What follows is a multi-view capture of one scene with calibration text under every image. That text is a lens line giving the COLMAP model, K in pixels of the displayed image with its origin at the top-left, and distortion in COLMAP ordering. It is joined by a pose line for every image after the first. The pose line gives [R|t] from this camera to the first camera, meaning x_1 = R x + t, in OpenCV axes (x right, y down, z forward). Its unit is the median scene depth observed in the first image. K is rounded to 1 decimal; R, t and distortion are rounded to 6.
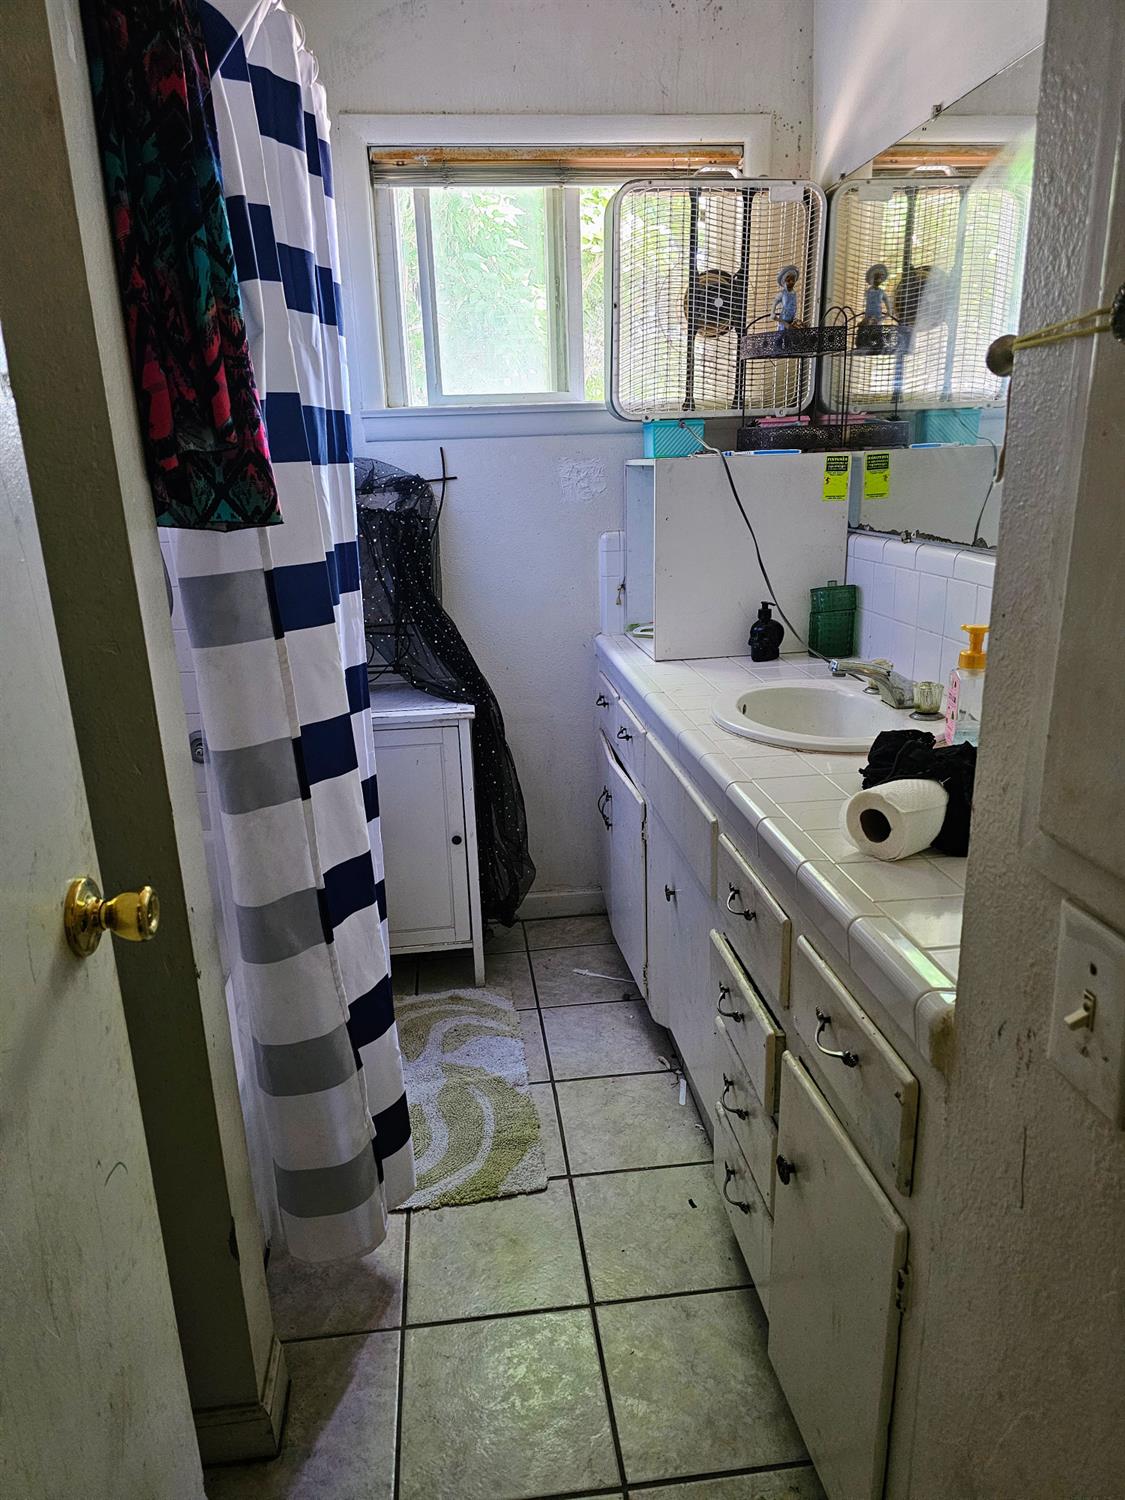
lens RADIAL K [[1024.9, 0, 562.5], [0, 1024.9, 750.0], [0, 0, 1]] dist [0.107079, -0.183185]
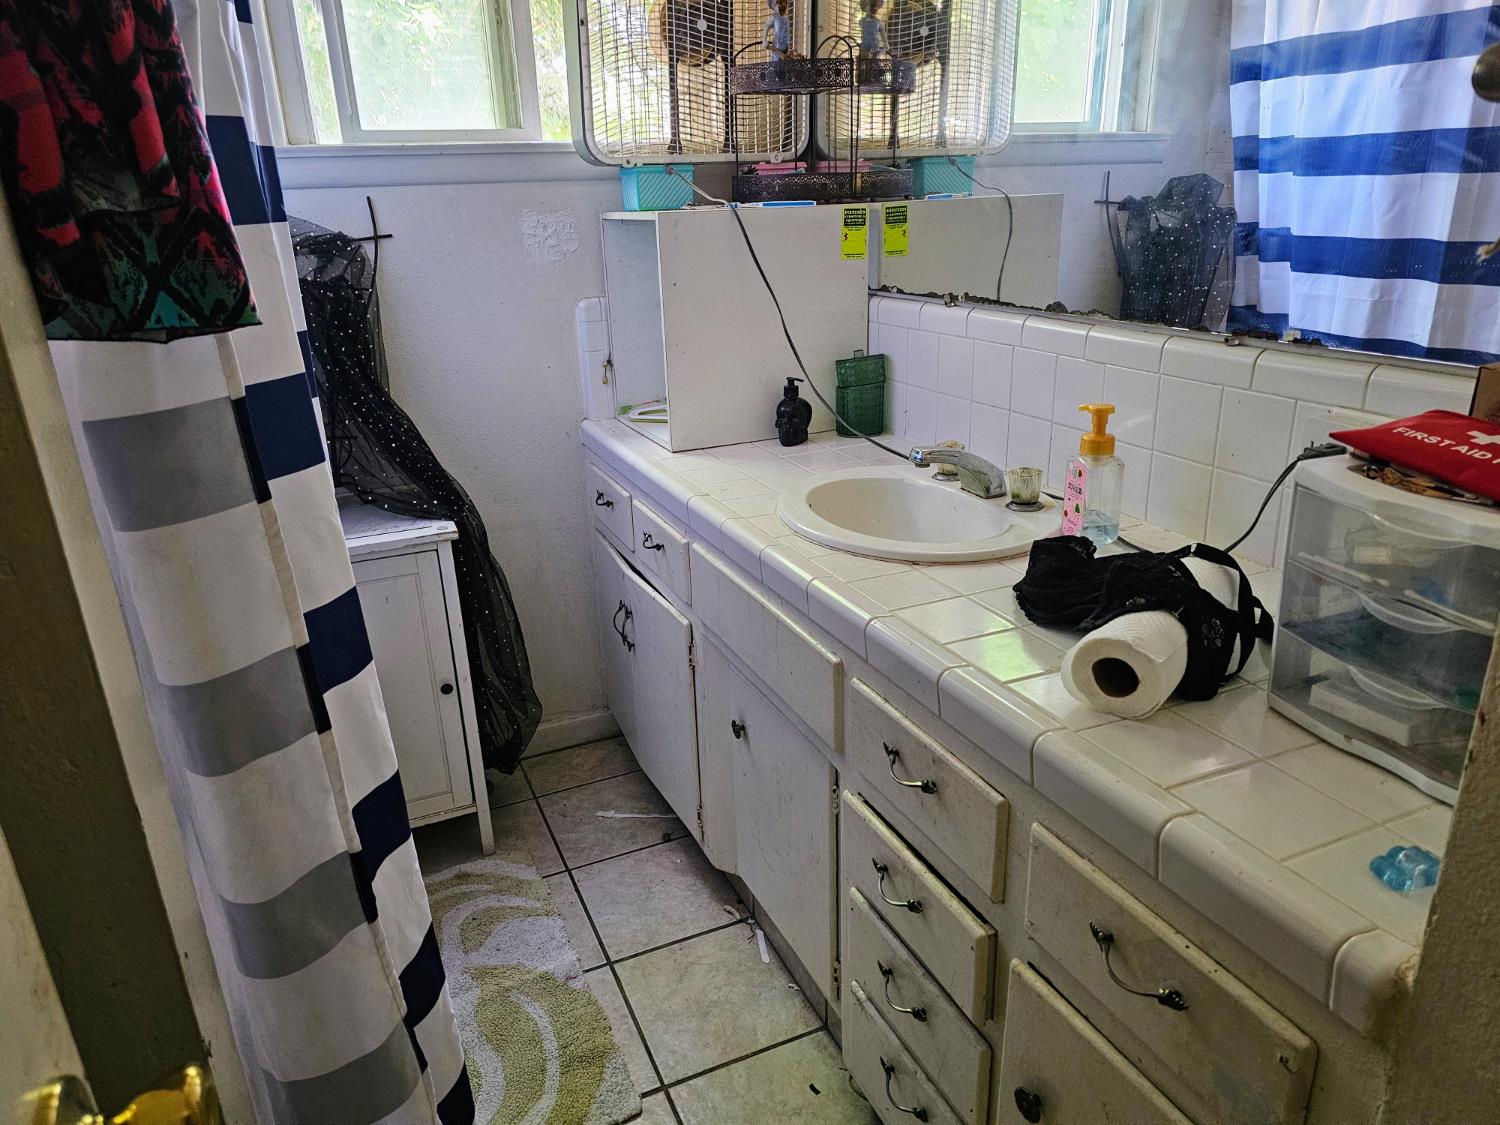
lens RADIAL K [[1022.5, 0, 751.2], [0, 1022.5, 558.1], [0, 0, 1]] dist [0.057953, -0.058067]
pose [[0.954289, -0.101058, 0.281281, -0.097153], [0.085538, 0.994083, 0.066952, -0.051424], [-0.286382, -0.039831, 0.957287, 0.166364]]
